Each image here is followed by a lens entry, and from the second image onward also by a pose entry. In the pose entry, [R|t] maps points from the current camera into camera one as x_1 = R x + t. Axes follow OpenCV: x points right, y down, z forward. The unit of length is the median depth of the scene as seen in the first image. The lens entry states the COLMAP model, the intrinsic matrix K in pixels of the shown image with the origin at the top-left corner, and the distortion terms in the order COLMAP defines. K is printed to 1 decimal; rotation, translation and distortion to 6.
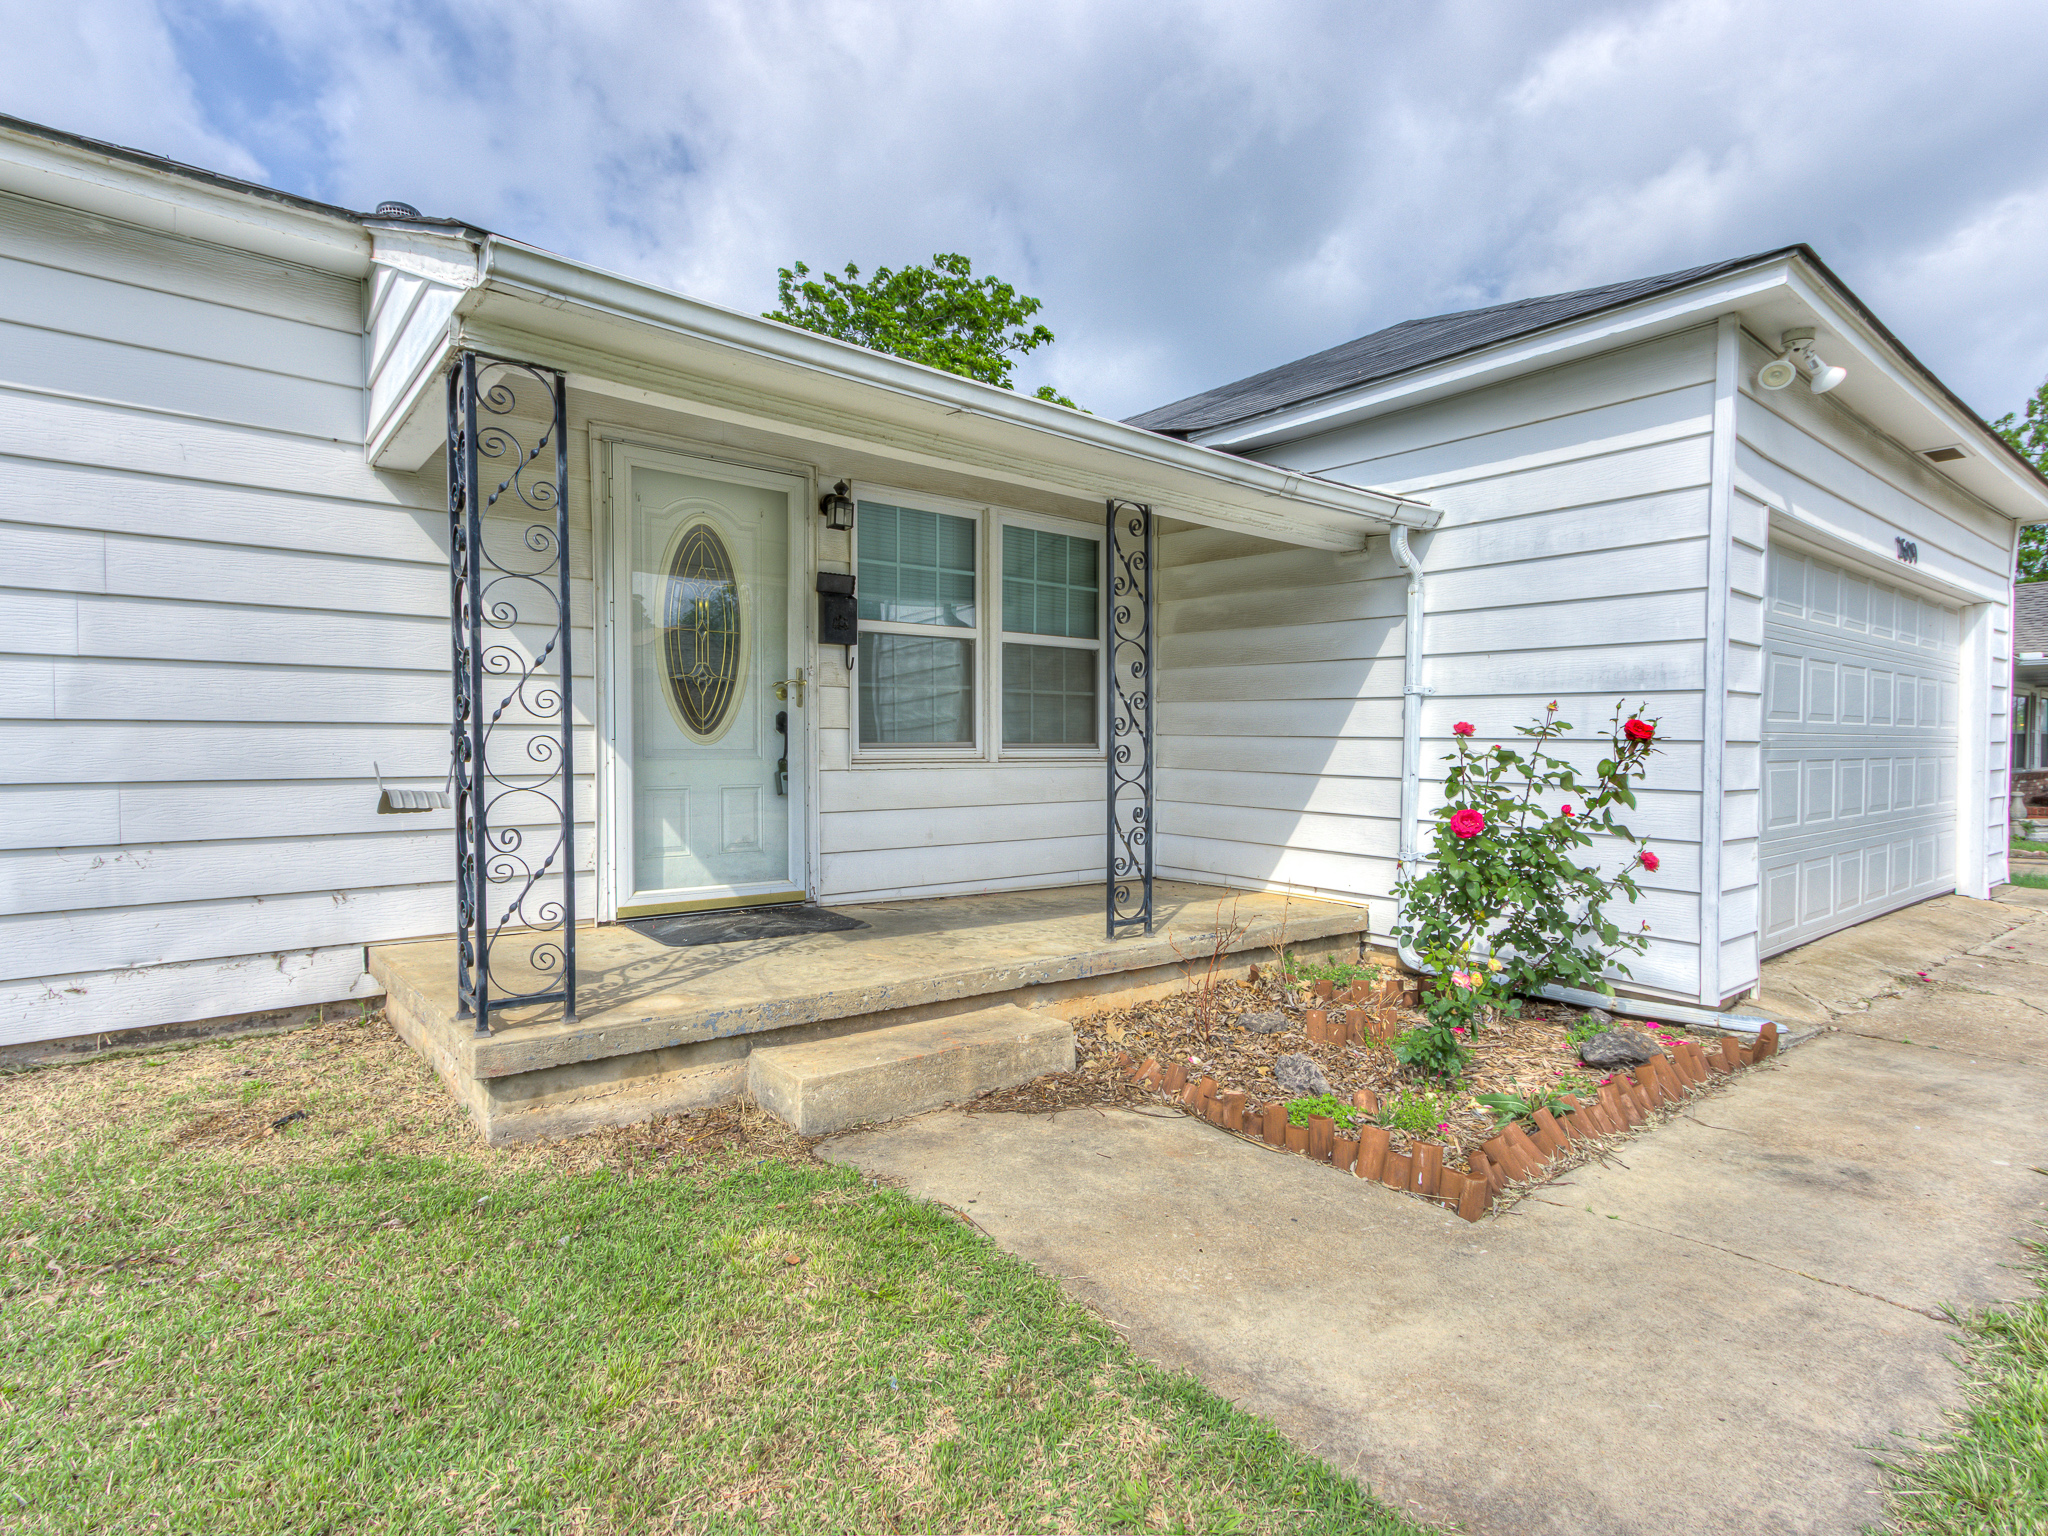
lens RADIAL K [[1043.6, 0, 1024.0], [0, 1043.6, 768.0], [0, 0, 1]] dist [0.001681, 0.000904]
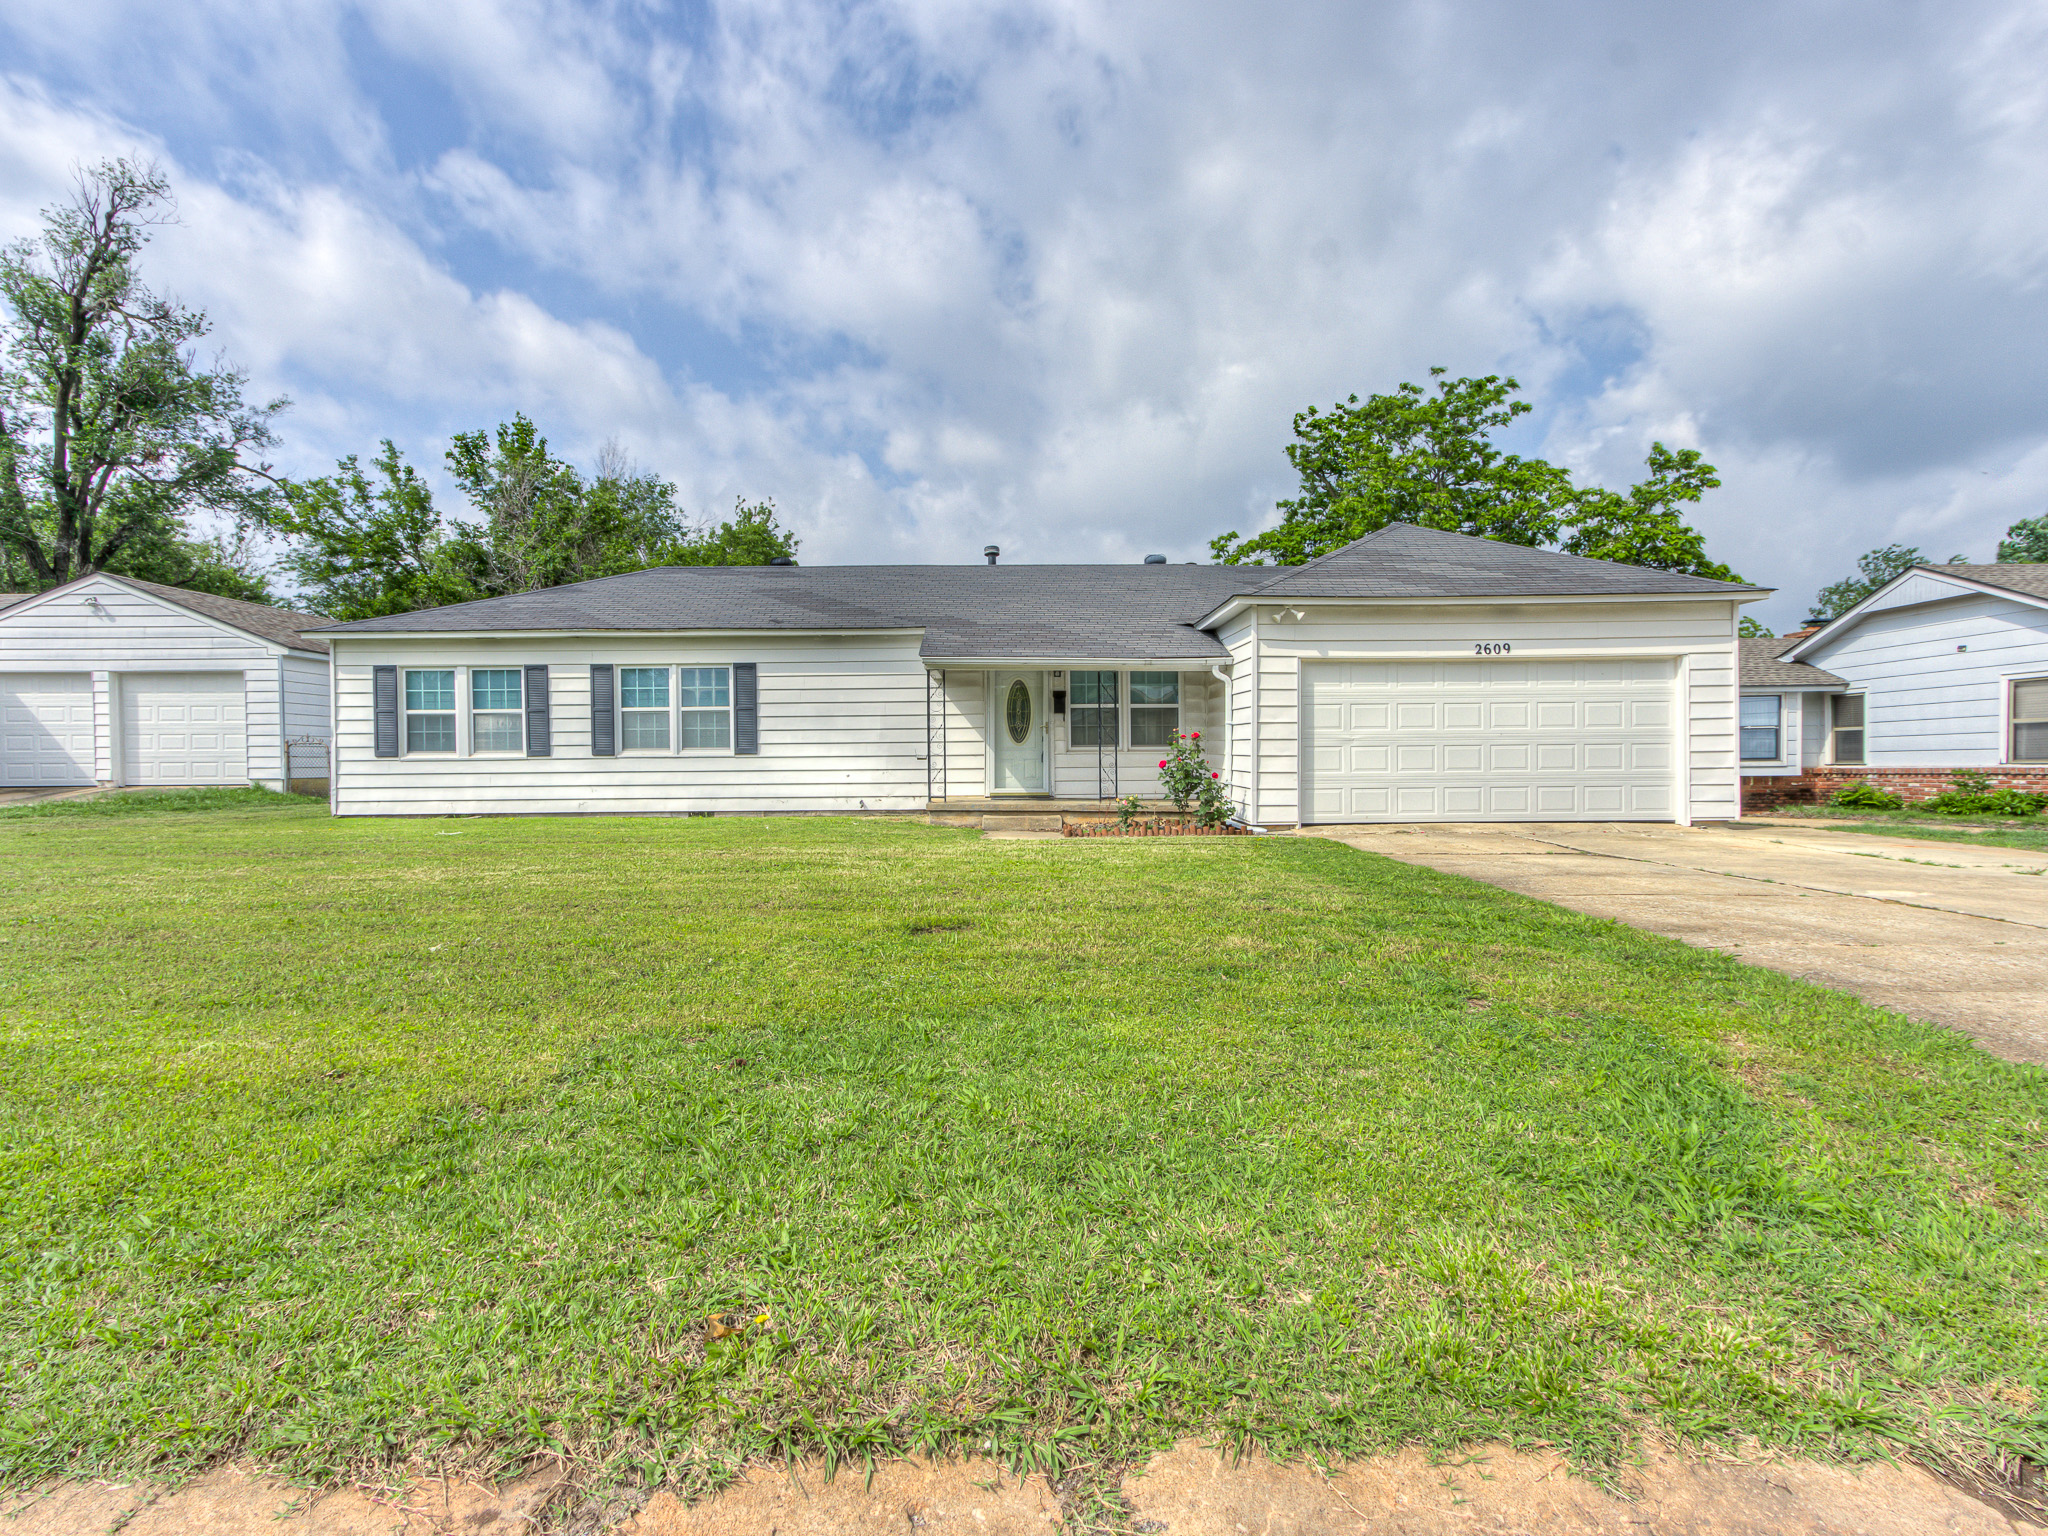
lens RADIAL K [[1027.0, 0, 1024.0], [0, 1027.0, 768.0], [0, 0, 1]] dist [0.003269, 0.001825]
pose [[0.782499, -0.004241, -0.622638, 1.634281], [-0.004294, 0.999916, -0.012207, 0.080685], [0.622637, 0.012225, 0.782415, -1.462031]]
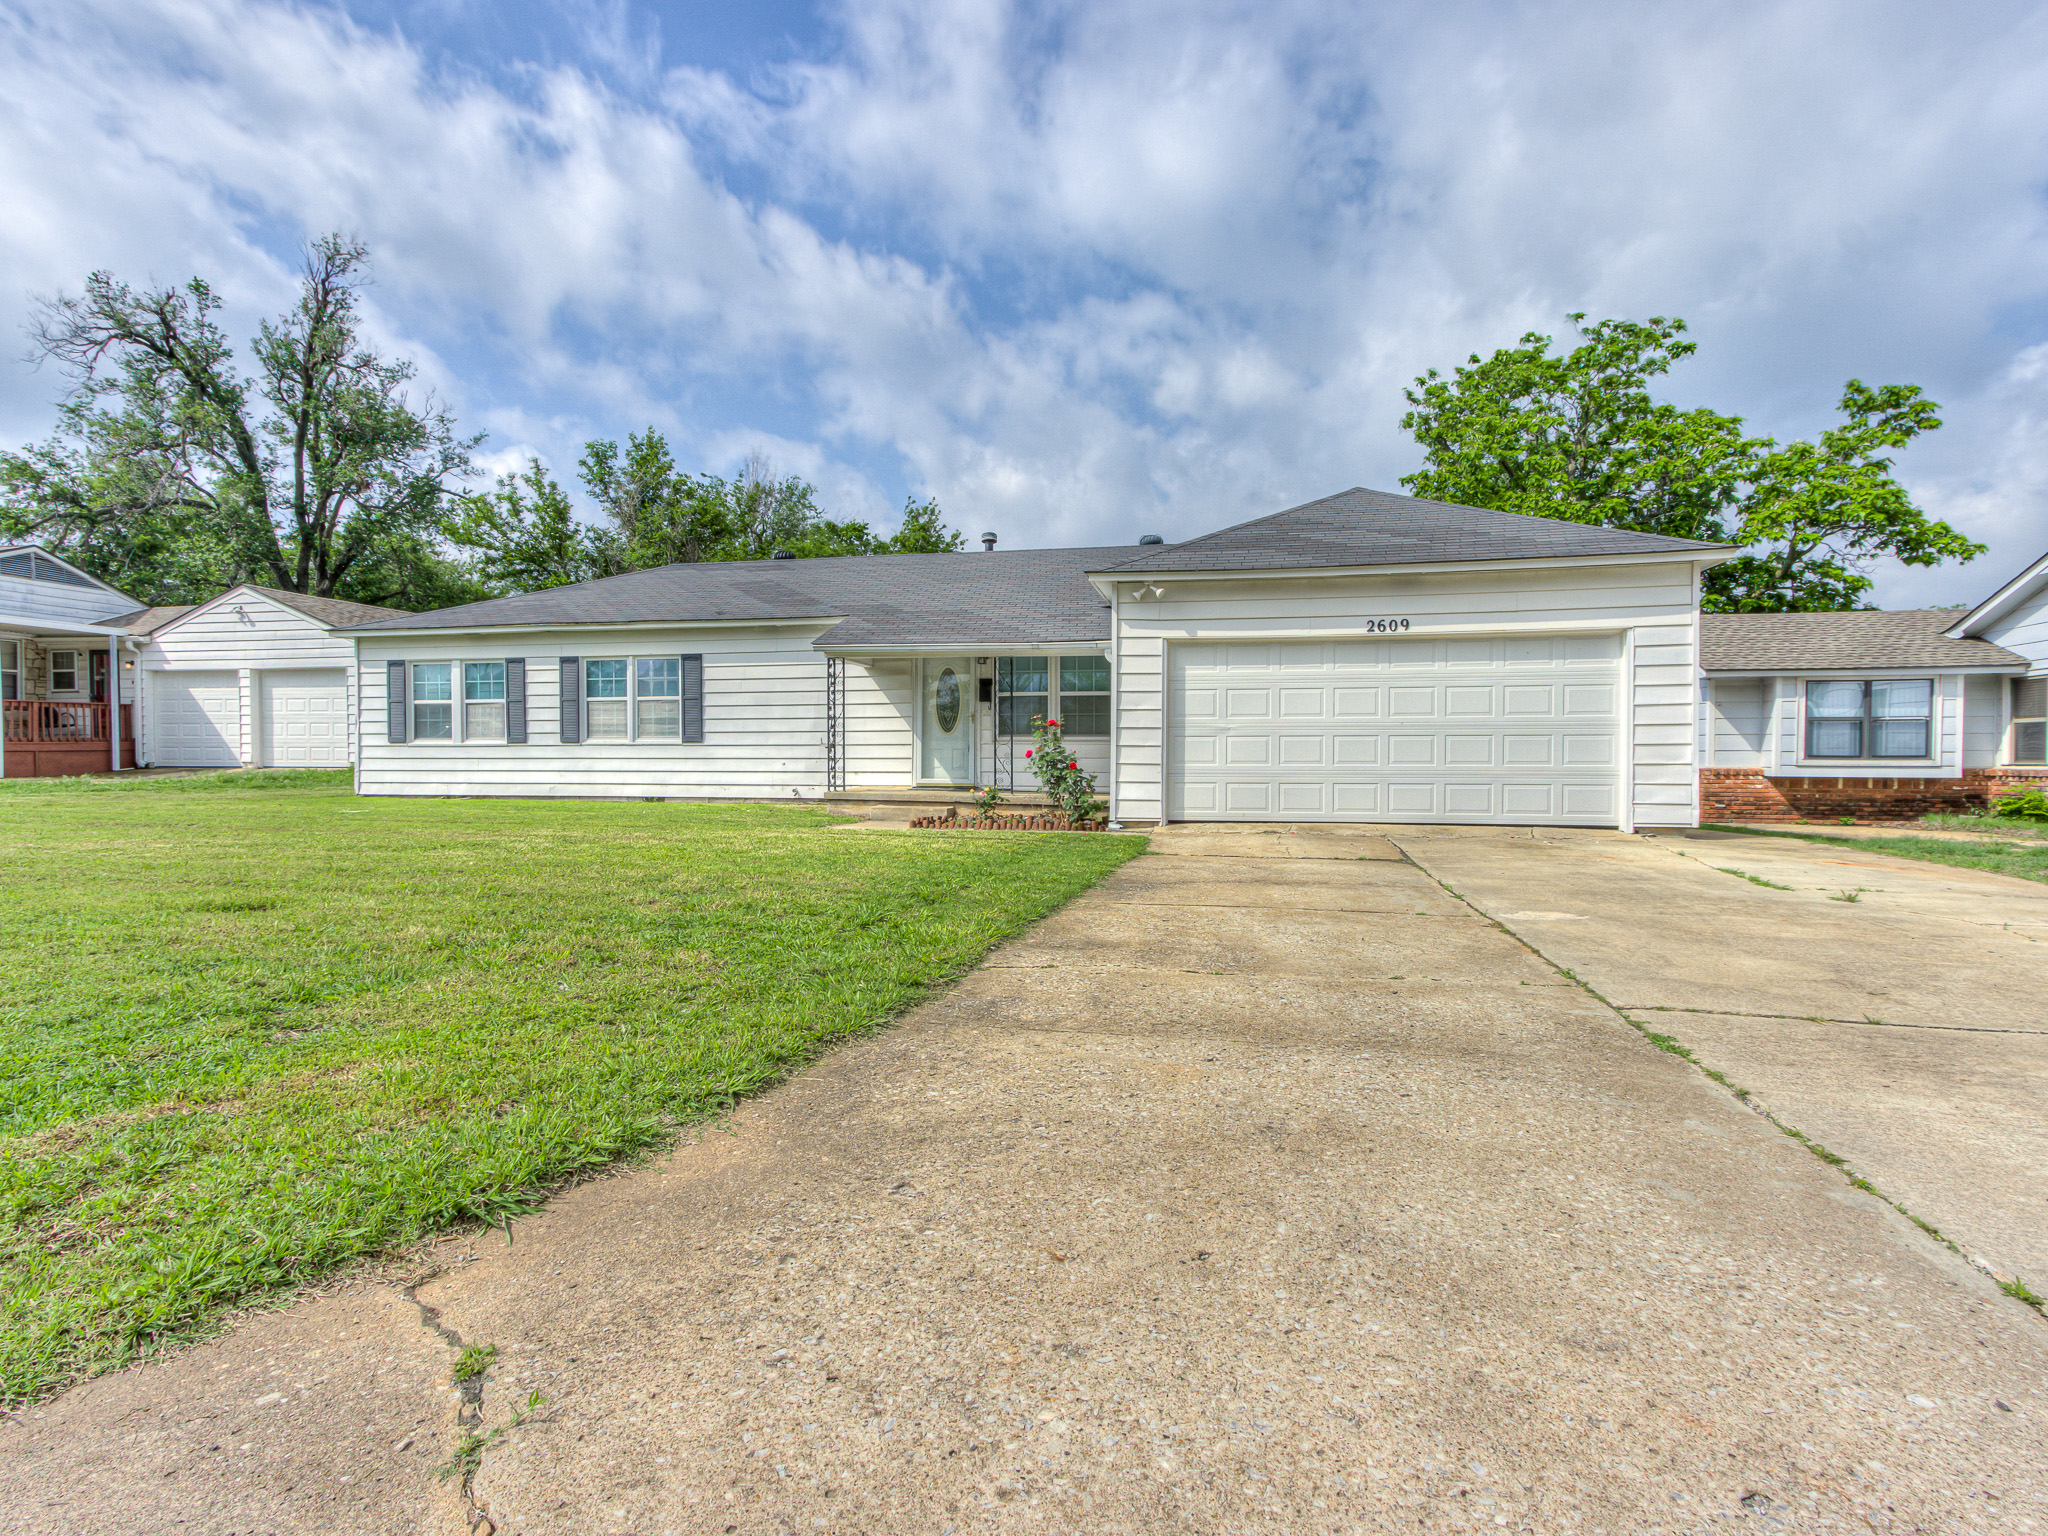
lens RADIAL K [[1034.3, 0, 1024.0], [0, 1034.3, 768.0], [0, 0, 1]] dist [-0.000036, 0.001549]
pose [[0.627474, 0.007017, -0.778606, 2.196095], [-0.017036, 0.999844, -0.004718, 0.082328], [0.778451, 0.016225, 0.627495, -0.786859]]
